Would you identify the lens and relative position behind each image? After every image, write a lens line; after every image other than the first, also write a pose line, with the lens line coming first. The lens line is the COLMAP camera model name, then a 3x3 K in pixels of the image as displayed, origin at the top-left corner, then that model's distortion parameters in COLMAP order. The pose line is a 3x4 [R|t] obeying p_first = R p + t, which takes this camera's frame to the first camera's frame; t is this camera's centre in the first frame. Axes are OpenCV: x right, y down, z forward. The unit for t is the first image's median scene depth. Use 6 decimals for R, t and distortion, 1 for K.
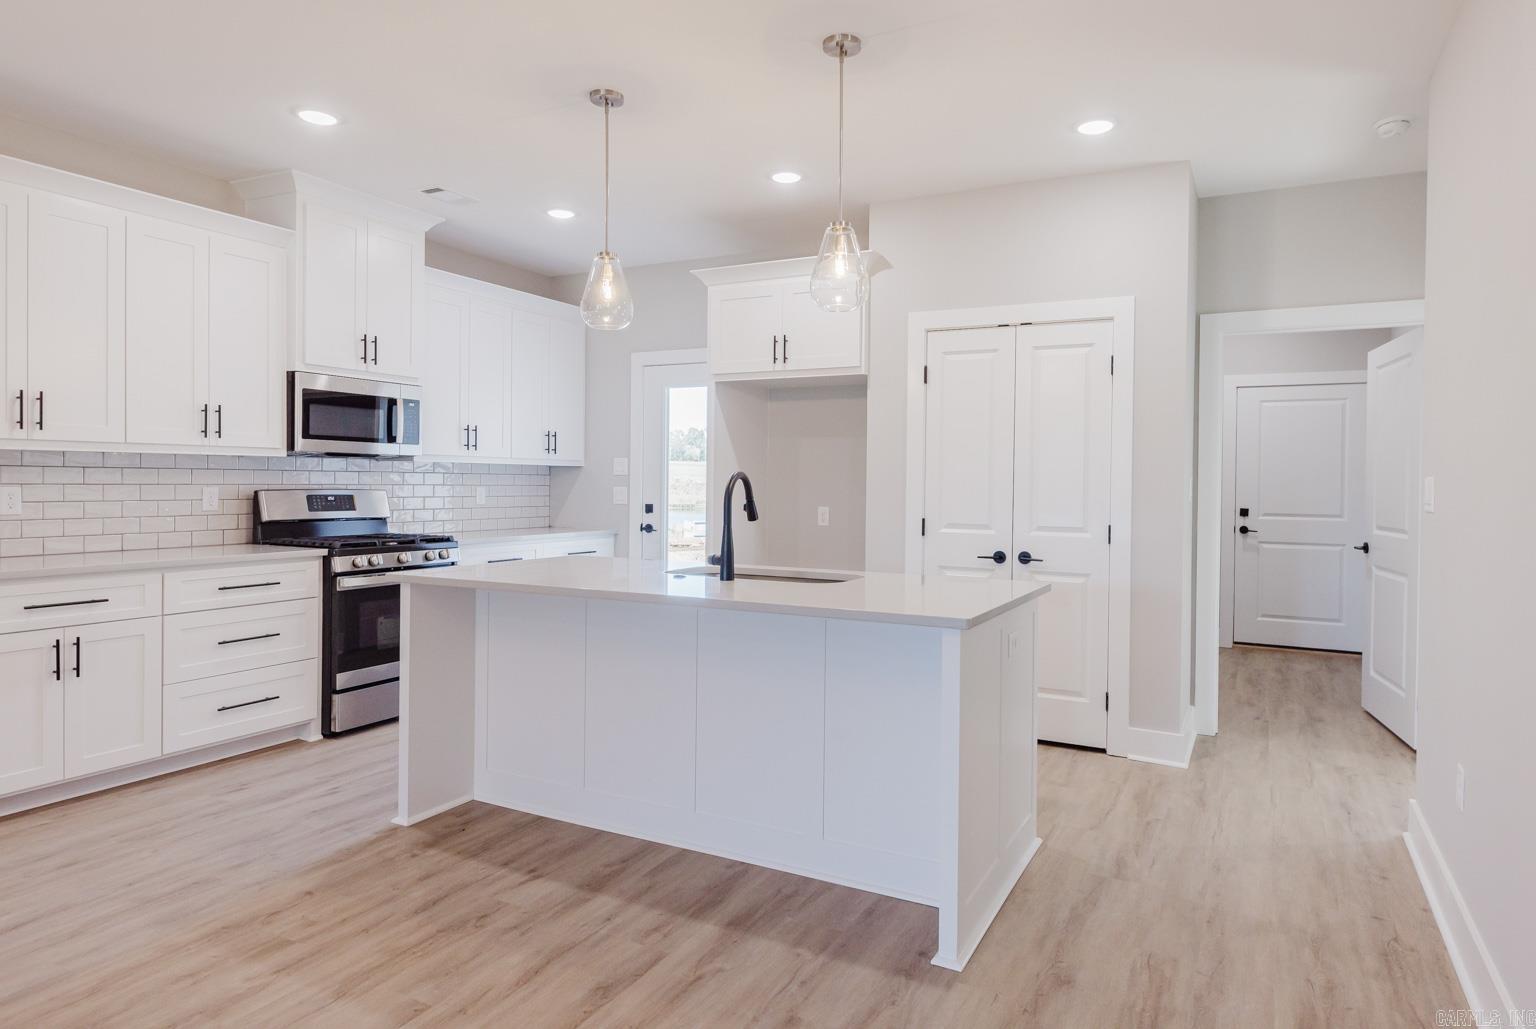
lens RADIAL K [[901.4, 0, 810.6], [0, 901.4, 490.9], [0, 0, 1]] dist [0.018371, -0.013727]
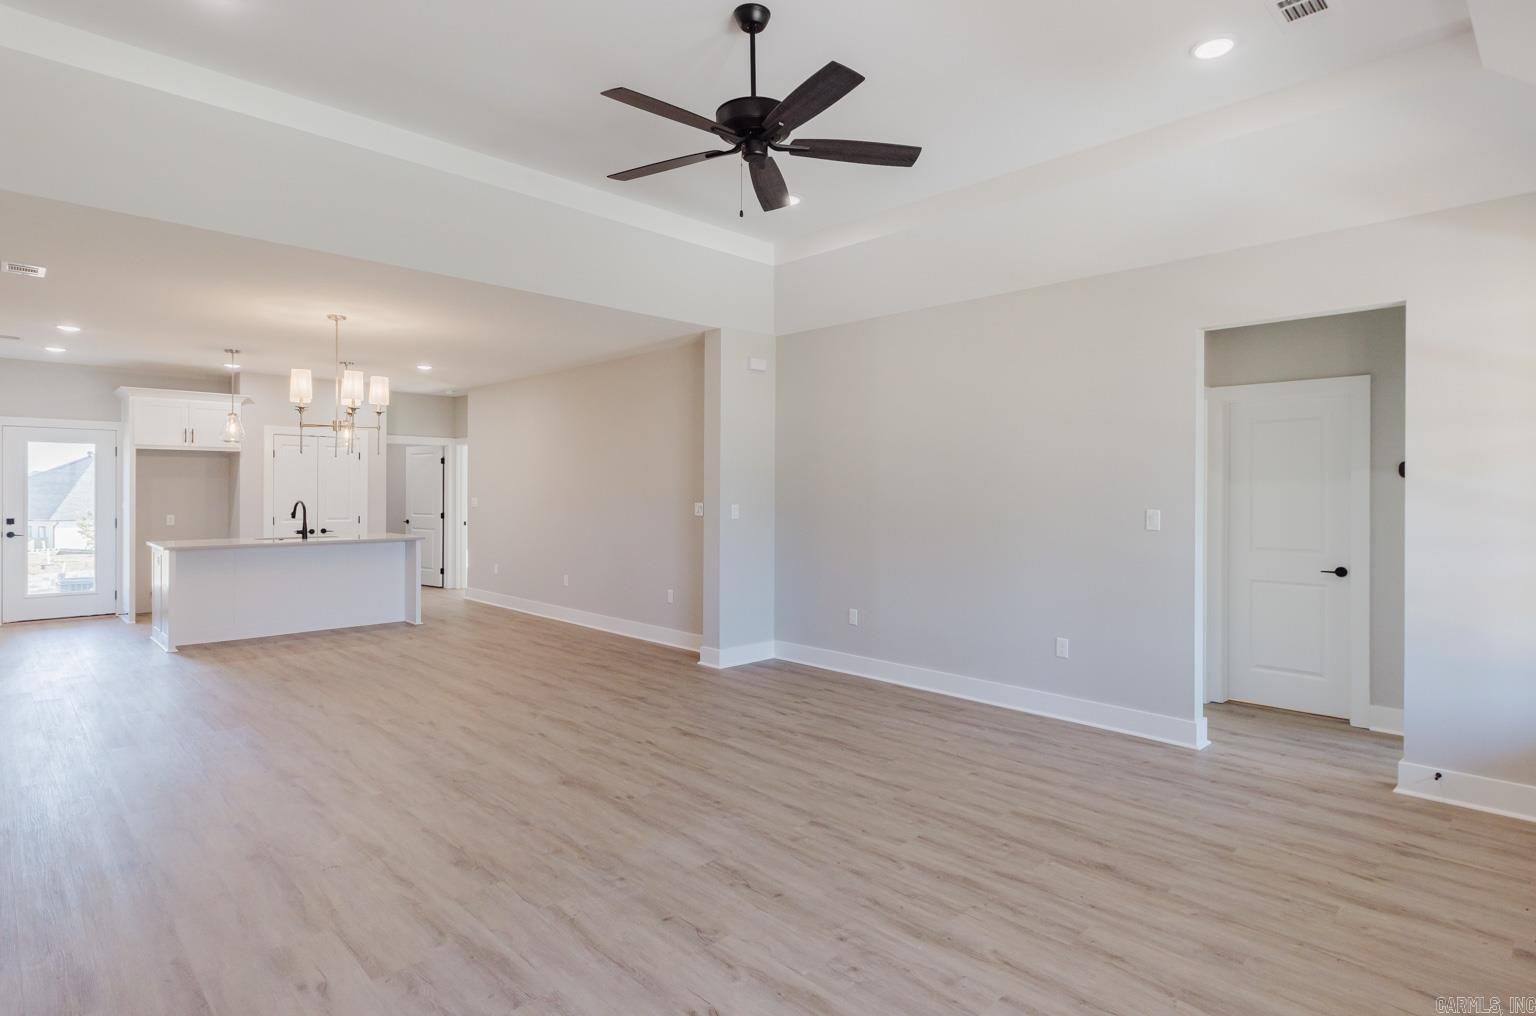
lens RADIAL K [[803.0, 0, 796.8], [0, 803.0, 490.9], [0, 0, 1]] dist [0.007769, -0.008920]
pose [[0.300349, -0.012300, 0.953750, -1.461602], [0.008367, 0.999912, 0.010260, -0.047004], [-0.953793, 0.004898, 0.300425, -0.893242]]
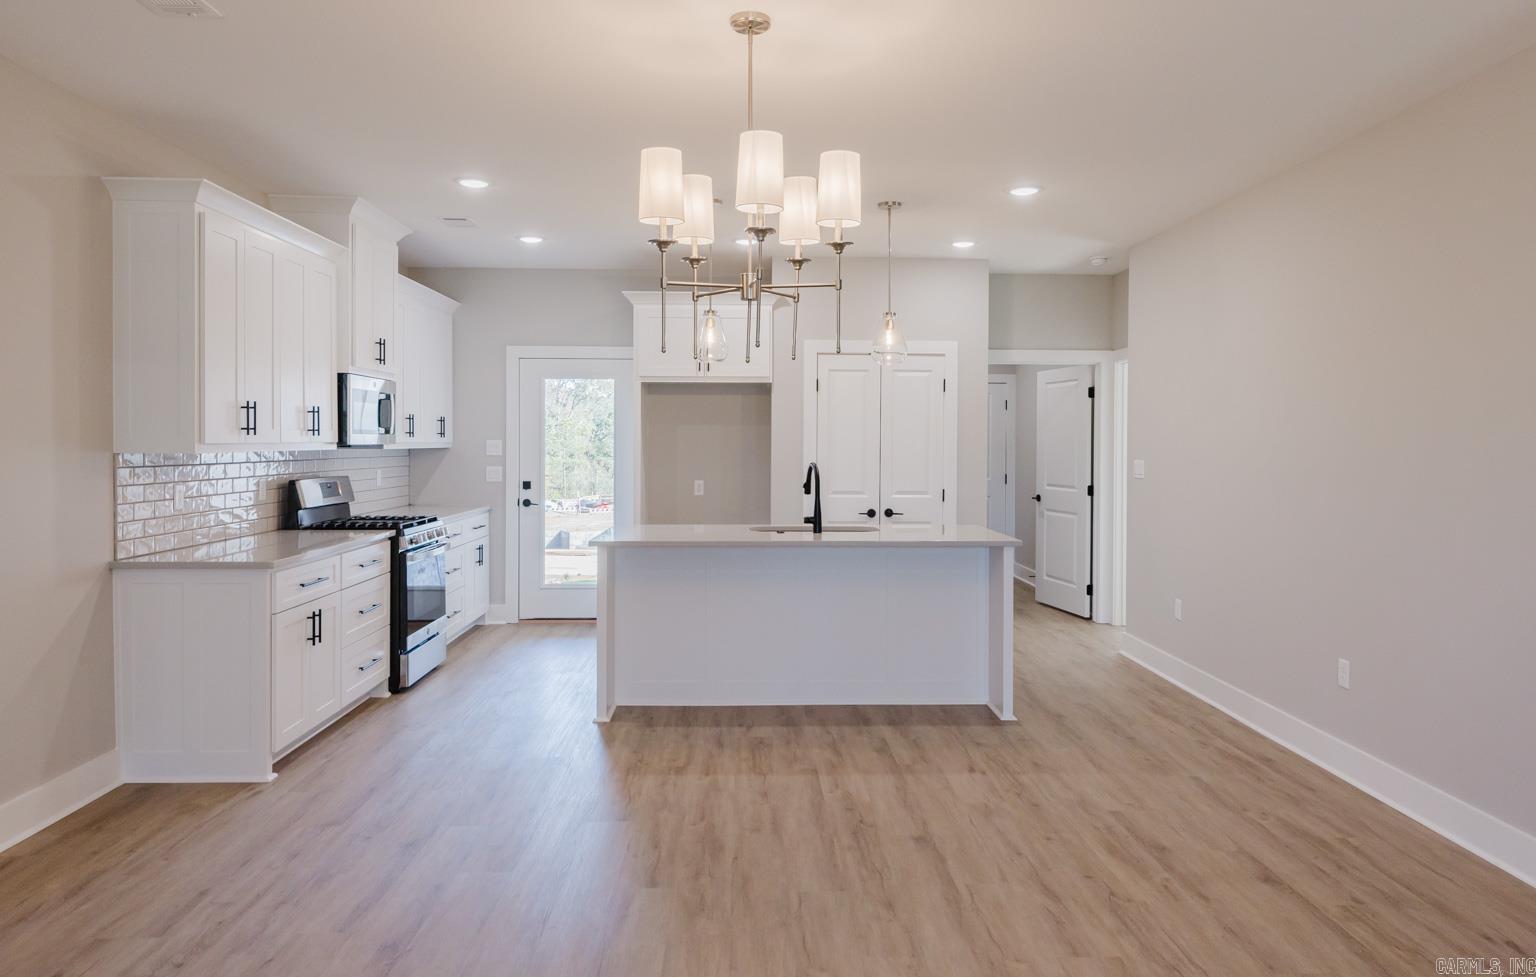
lens RADIAL K [[1016.1, 0, 778.7], [0, 1016.1, 452.6], [0, 0, 1]] dist [0.025536, -0.024515]
pose [[0.877158, -0.012428, 0.480041, -0.708598], [0.009888, 0.999921, 0.007819, -0.038702], [-0.480100, -0.002112, 0.877211, -0.365587]]
